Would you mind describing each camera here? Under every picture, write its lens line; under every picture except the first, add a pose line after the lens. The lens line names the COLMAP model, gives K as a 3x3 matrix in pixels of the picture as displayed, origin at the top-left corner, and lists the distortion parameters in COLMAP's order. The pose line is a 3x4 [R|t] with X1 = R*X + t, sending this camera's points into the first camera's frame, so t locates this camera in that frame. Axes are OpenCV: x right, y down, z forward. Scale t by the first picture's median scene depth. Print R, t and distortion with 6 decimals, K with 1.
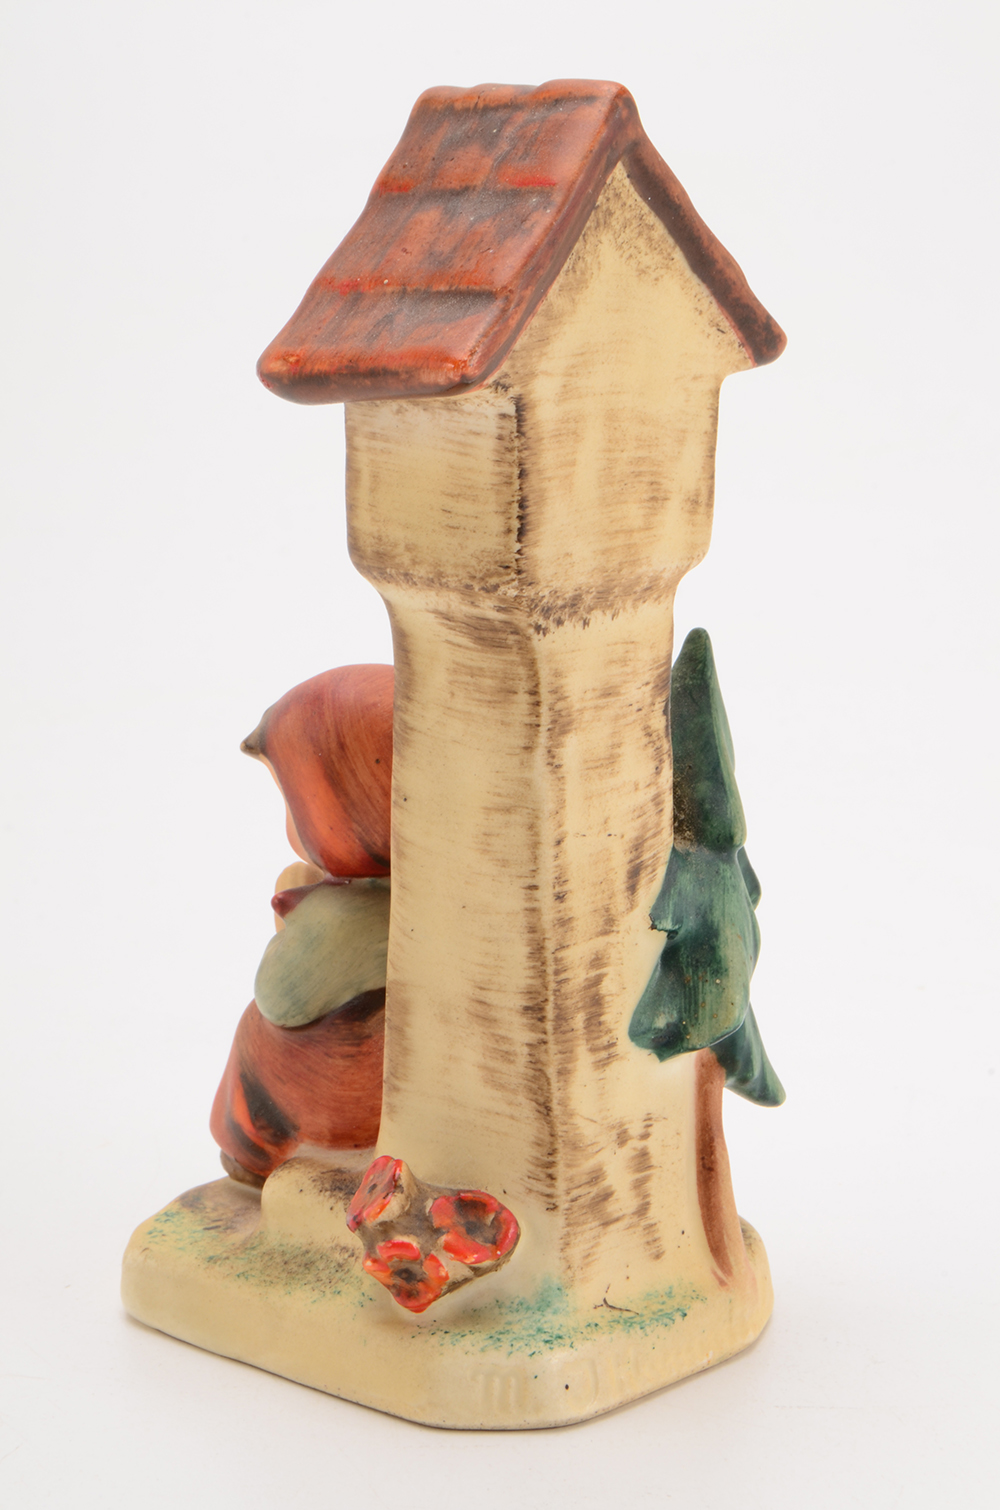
lens RADIAL K [[3149.0, 0, 499.5], [0, 3149.0, 755.9], [0, 0, 1]] dist [-0.041547, 0.000000]
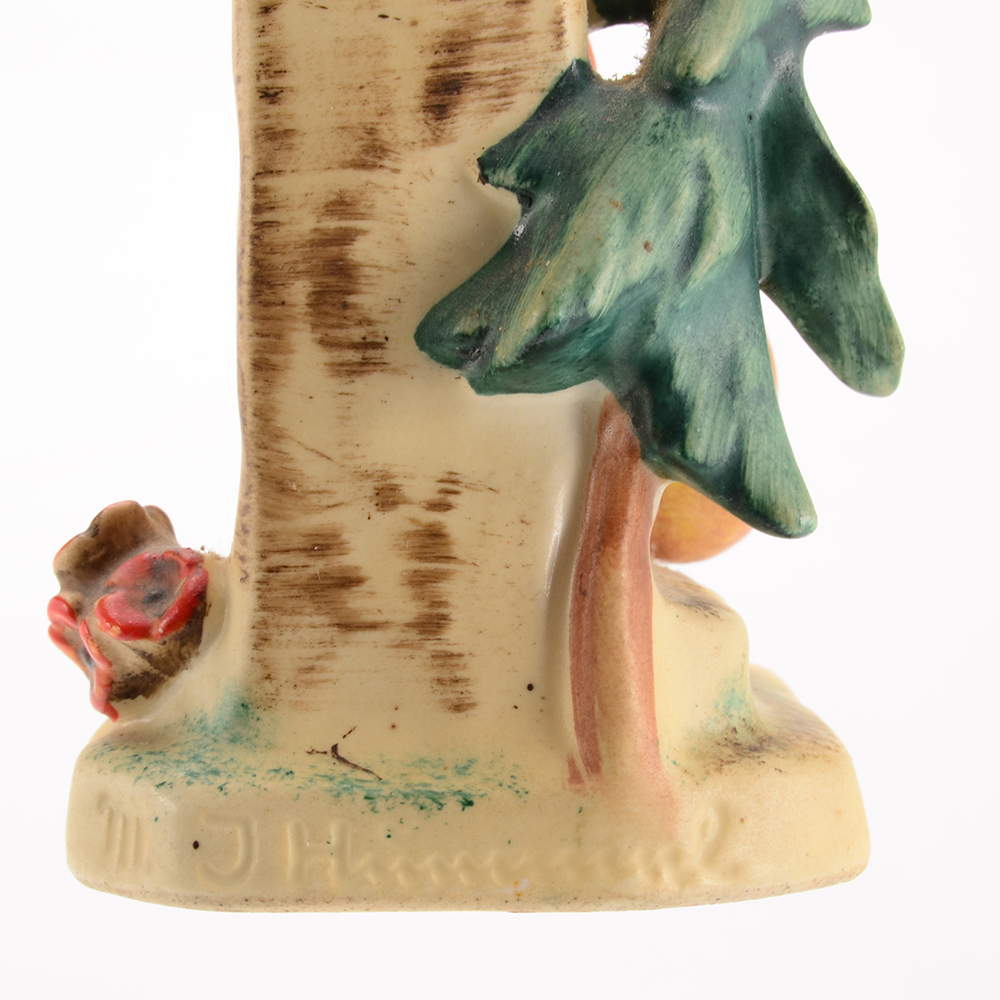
lens RADIAL K [[3169.9, 0, 500.4], [0, 3169.9, 499.0], [0, 0, 1]] dist [-0.020577, 0.000000]
pose [[0.667407, 0.039010, -0.743671, 0.537962], [-0.137906, 0.987829, -0.071946, 0.166207], [0.731813, 0.150573, 0.664664, 0.592566]]
